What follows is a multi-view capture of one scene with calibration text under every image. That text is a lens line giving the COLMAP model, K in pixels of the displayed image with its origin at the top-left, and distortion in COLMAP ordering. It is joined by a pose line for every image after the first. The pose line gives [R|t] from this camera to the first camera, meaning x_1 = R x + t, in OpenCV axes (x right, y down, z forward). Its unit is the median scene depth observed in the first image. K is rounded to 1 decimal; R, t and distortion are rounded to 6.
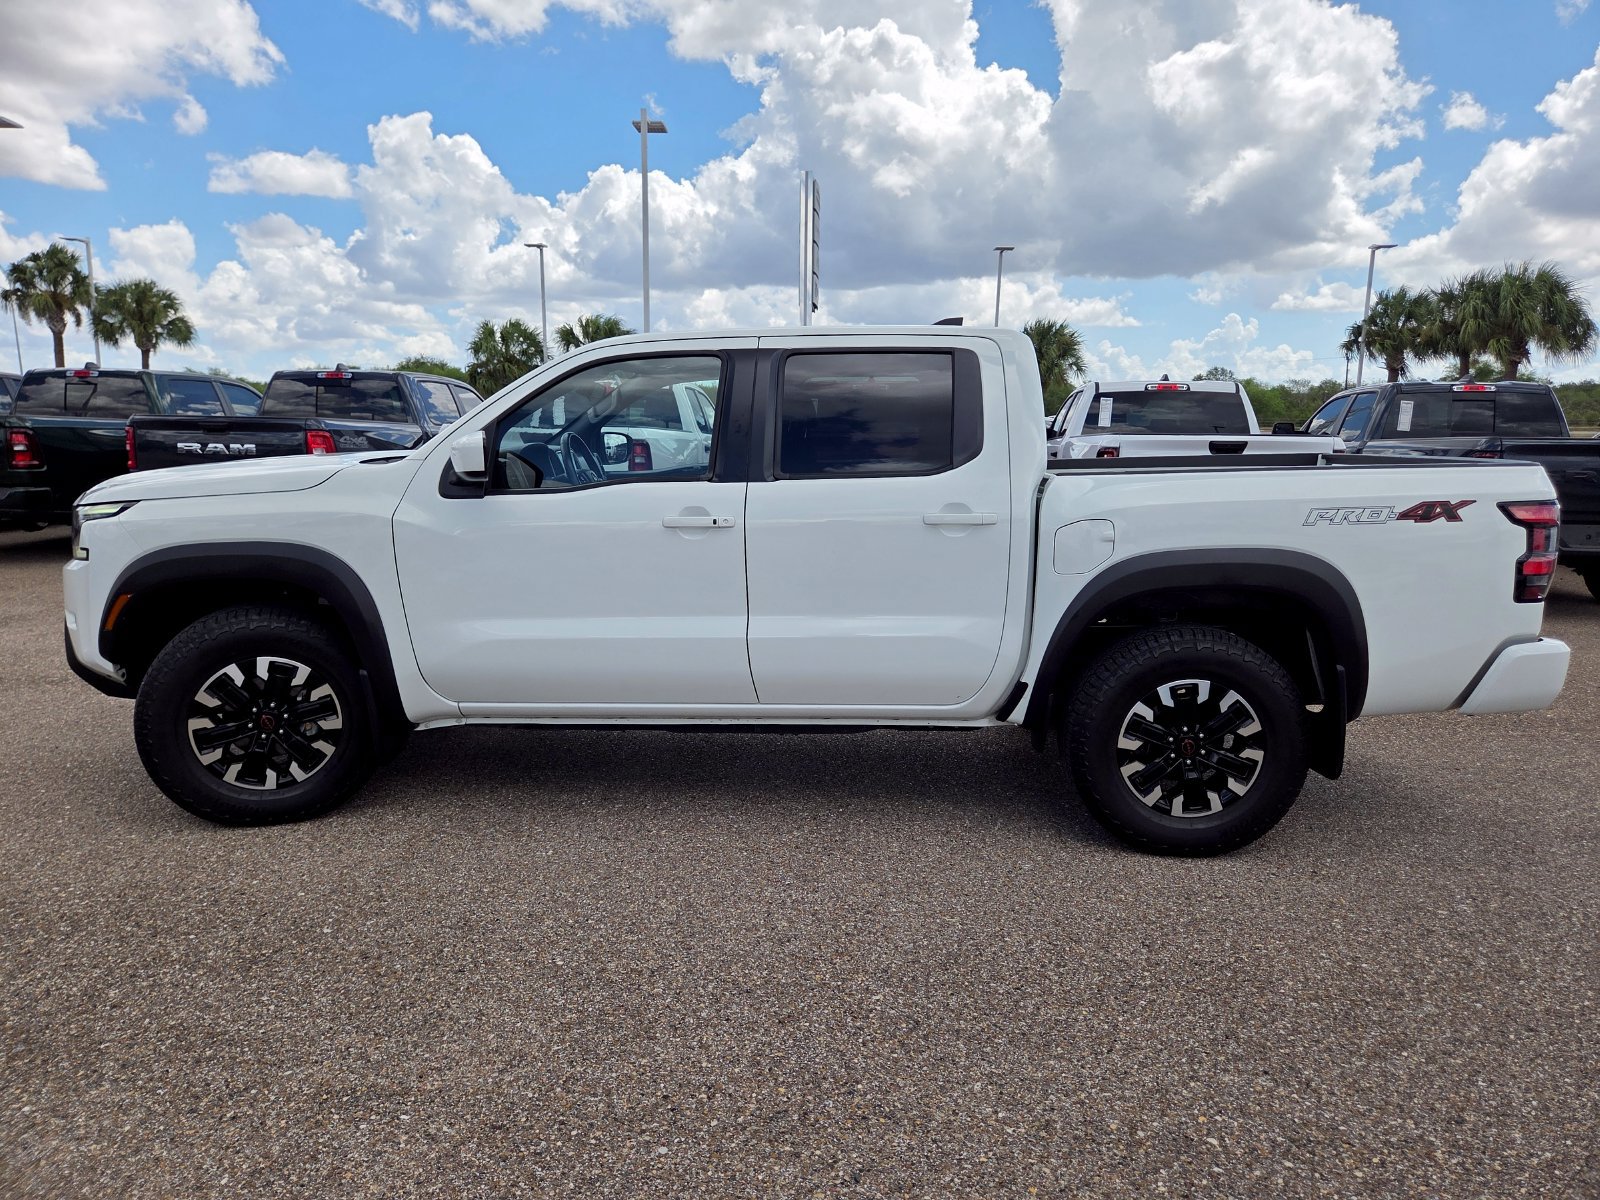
lens RADIAL K [[1066.1, 0, 794.7], [0, 1066.1, 597.5], [0, 0, 1]] dist [0.063544, -0.056920]
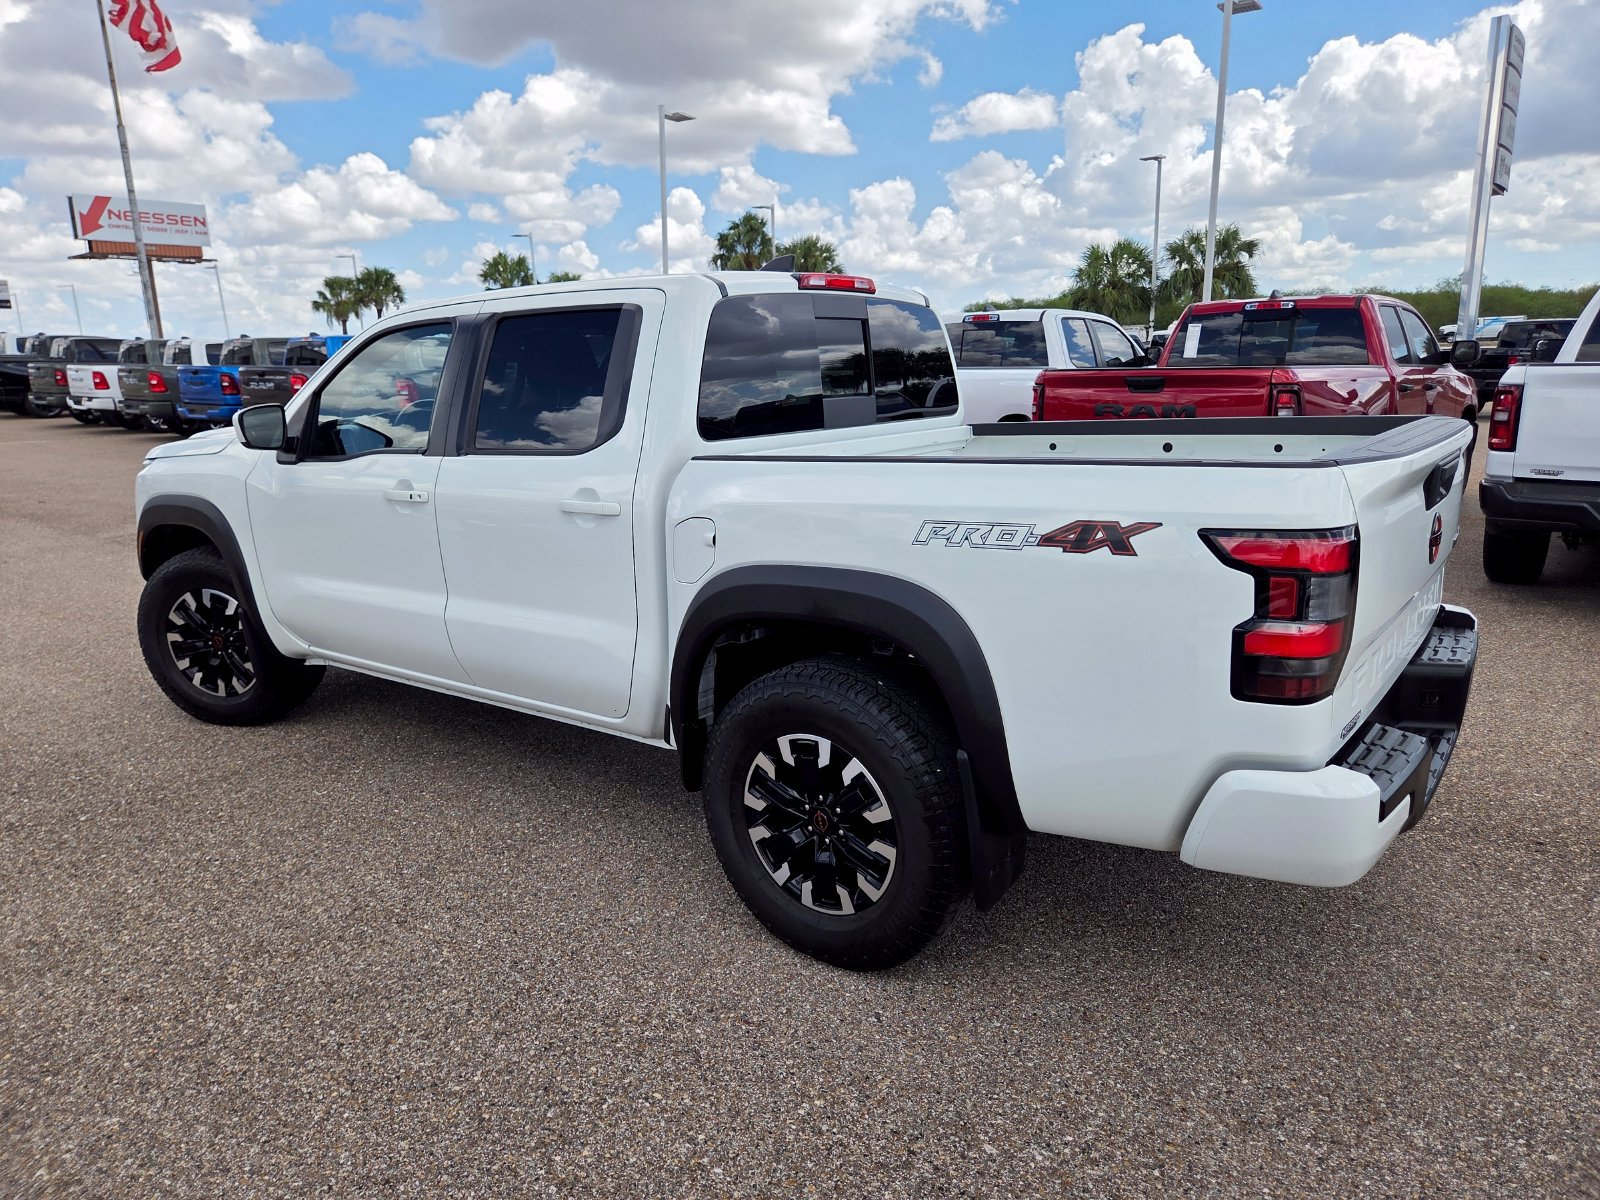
lens RADIAL K [[1071.6, 0, 778.9], [0, 1071.6, 592.5], [0, 0, 1]] dist [0.063938, -0.046479]
pose [[0.823064, 0.095861, -0.559800, 0.738454], [-0.061836, 0.994919, 0.079456, -0.079704], [0.564572, -0.030781, 0.824810, 0.352044]]
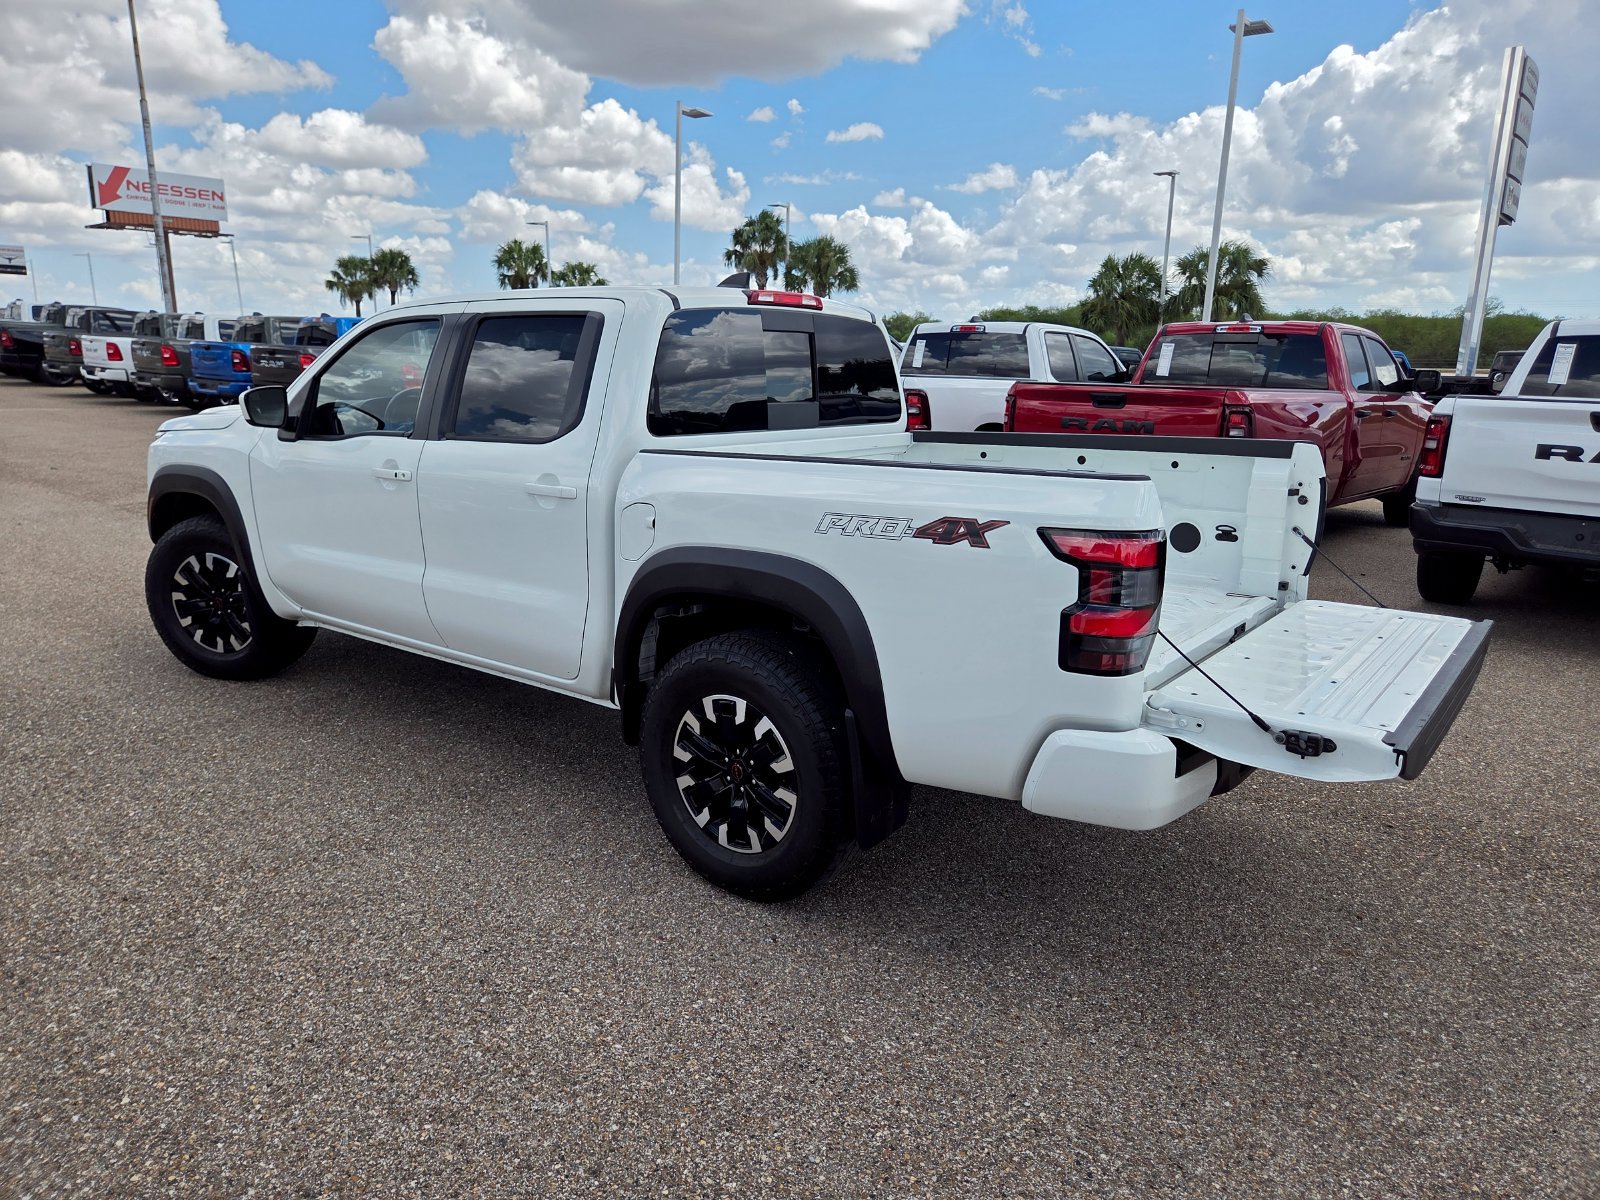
lens RADIAL K [[1071.6, 0, 781.0], [0, 1071.6, 598.7], [0, 0, 1]] dist [0.066822, -0.049390]
pose [[0.817568, 0.134316, -0.559948, 0.850011], [-0.103221, 0.990849, 0.086966, -0.079255], [0.566505, -0.013302, 0.823951, 0.294989]]
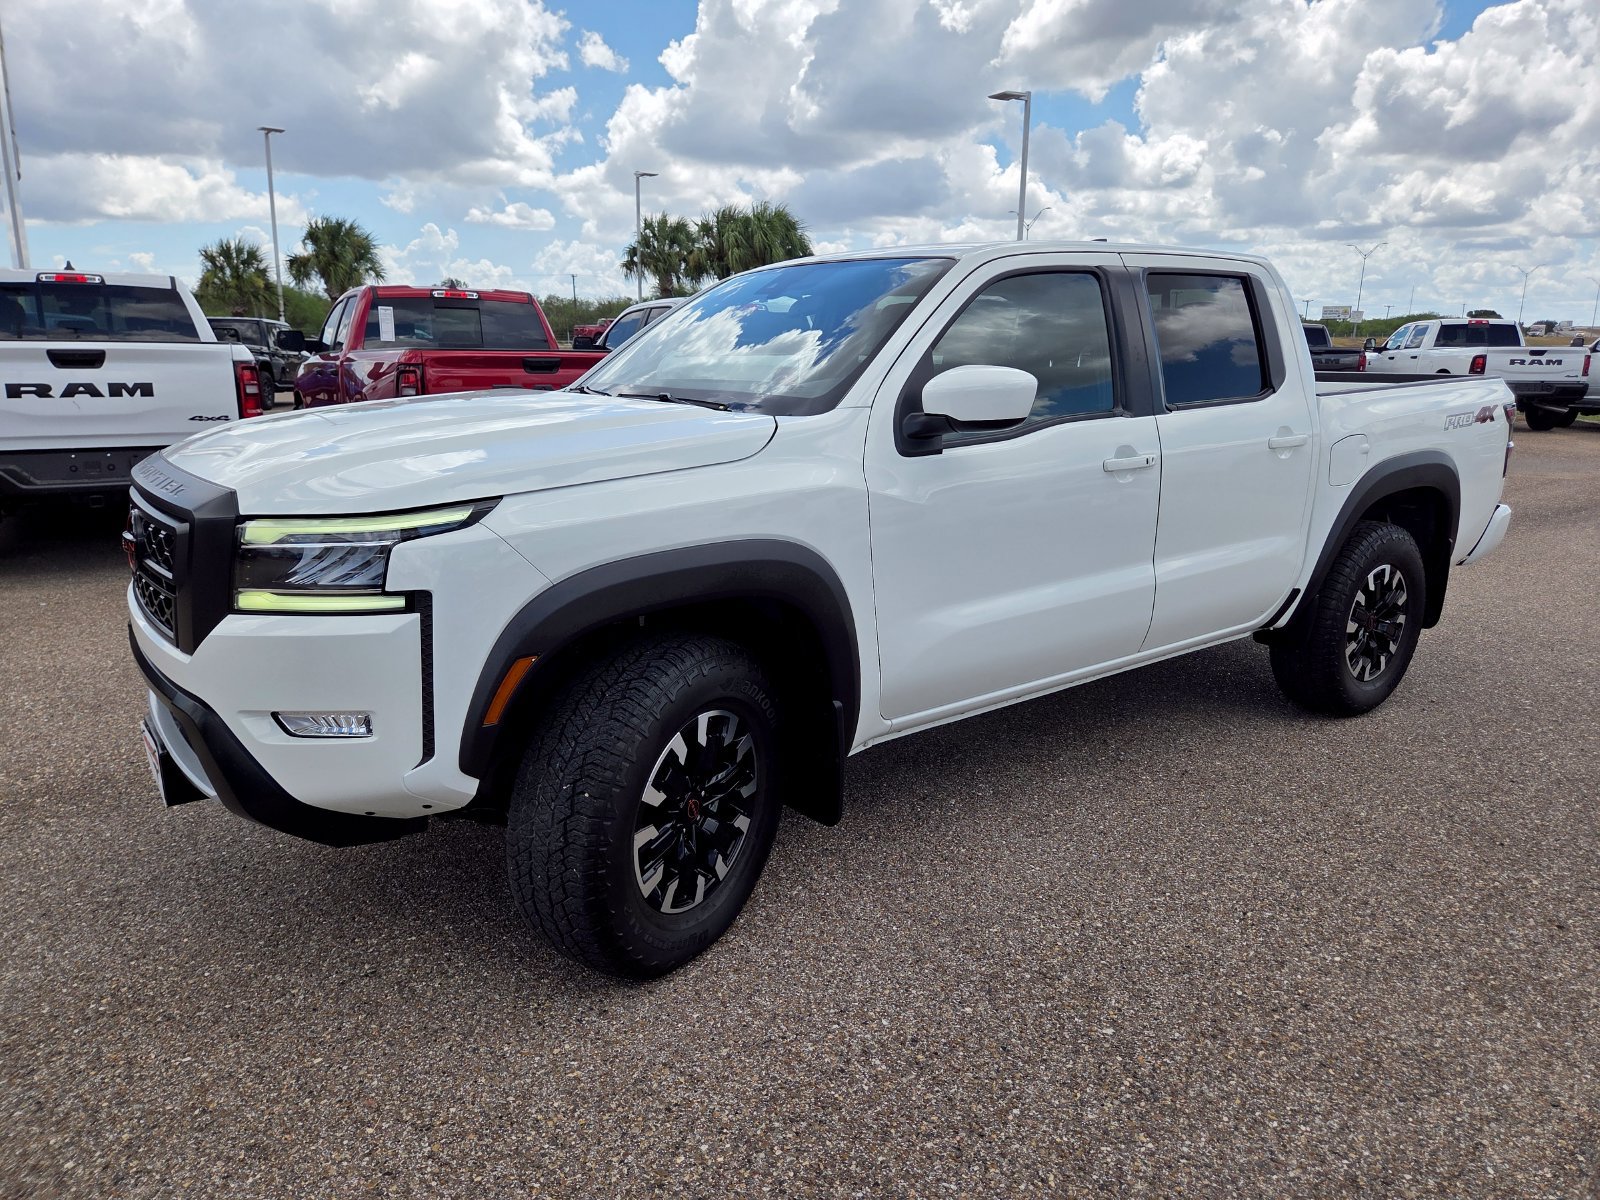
lens RADIAL K [[1066.1, 0, 794.7], [0, 1066.1, 597.5], [0, 0, 1]] dist [0.063544, -0.056920]
pose [[0.773471, -0.147157, 0.616512, -0.850689], [0.098041, 0.988746, 0.113005, -0.085115], [-0.626203, -0.026963, 0.779194, 0.456507]]
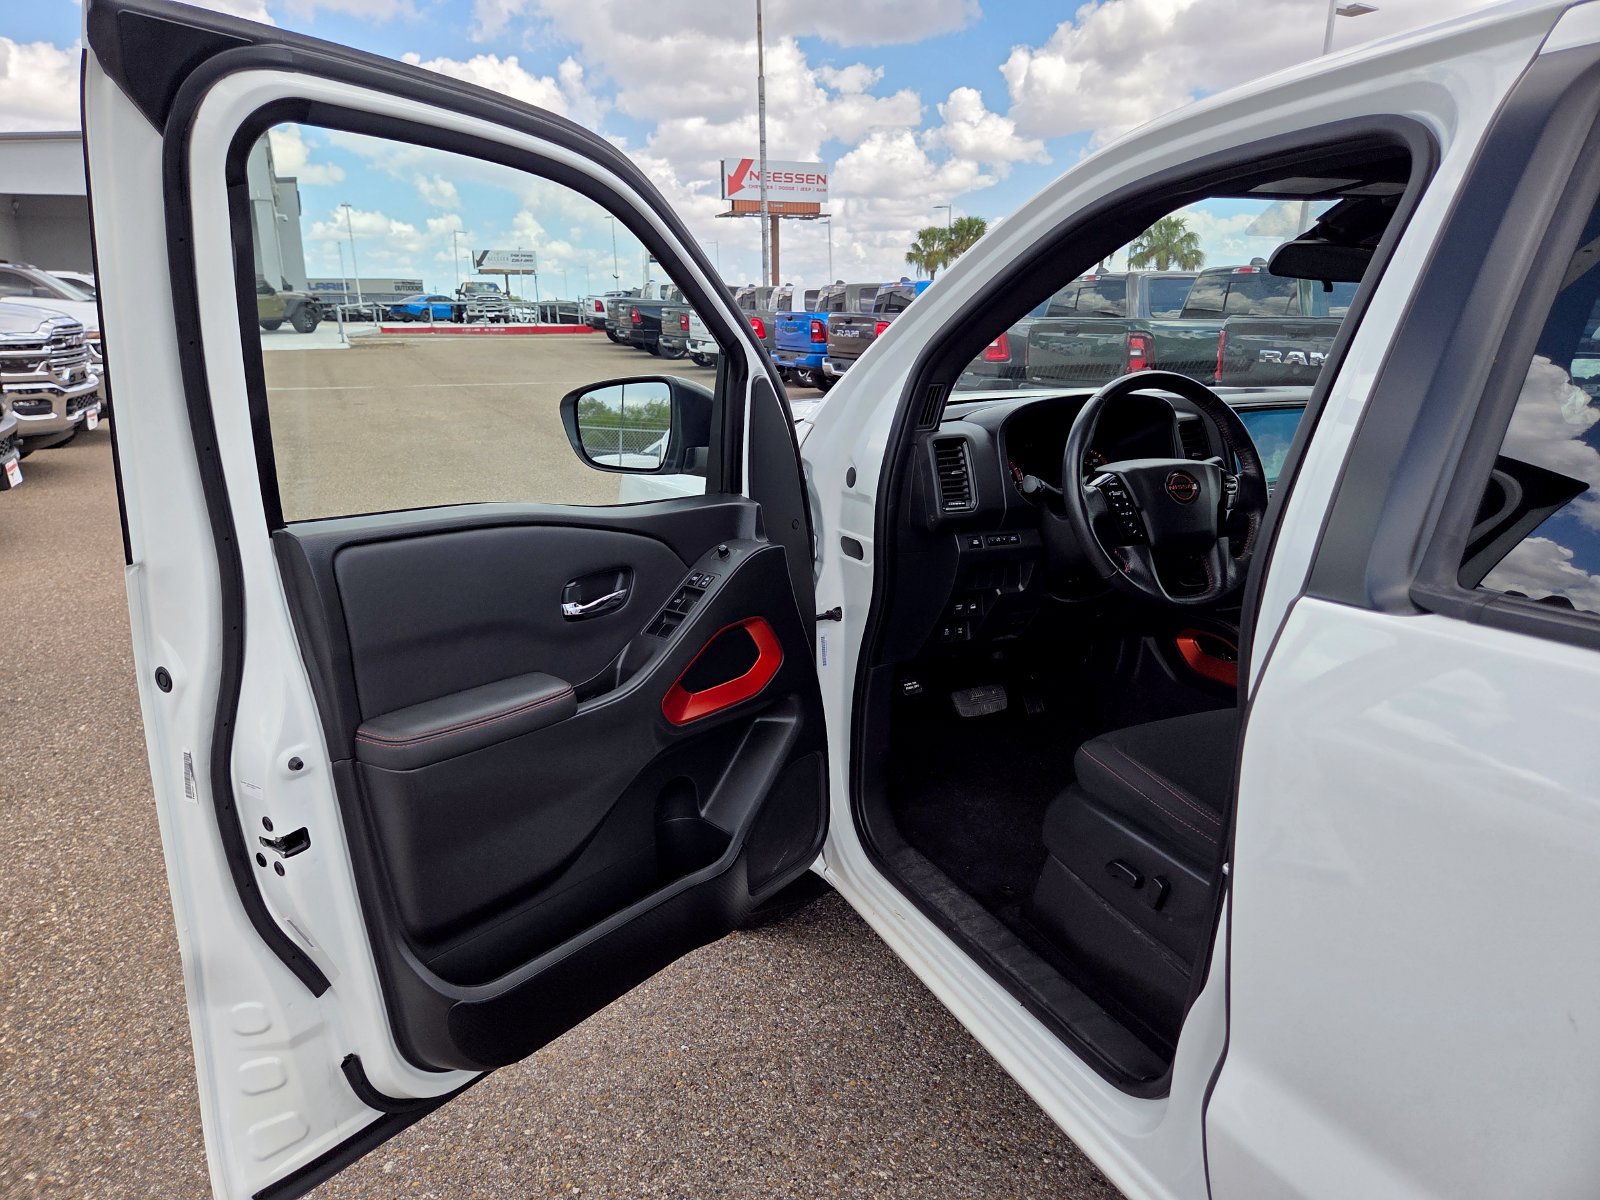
lens RADIAL K [[1066.1, 0, 794.7], [0, 1066.1, 597.5], [0, 0, 1]] dist [0.063544, -0.056920]
pose [[0.457960, 0.217117, -0.862052, 0.121847], [-0.135515, 0.975433, 0.173681, -0.133722], [0.878583, 0.037282, 0.476132, 0.738763]]
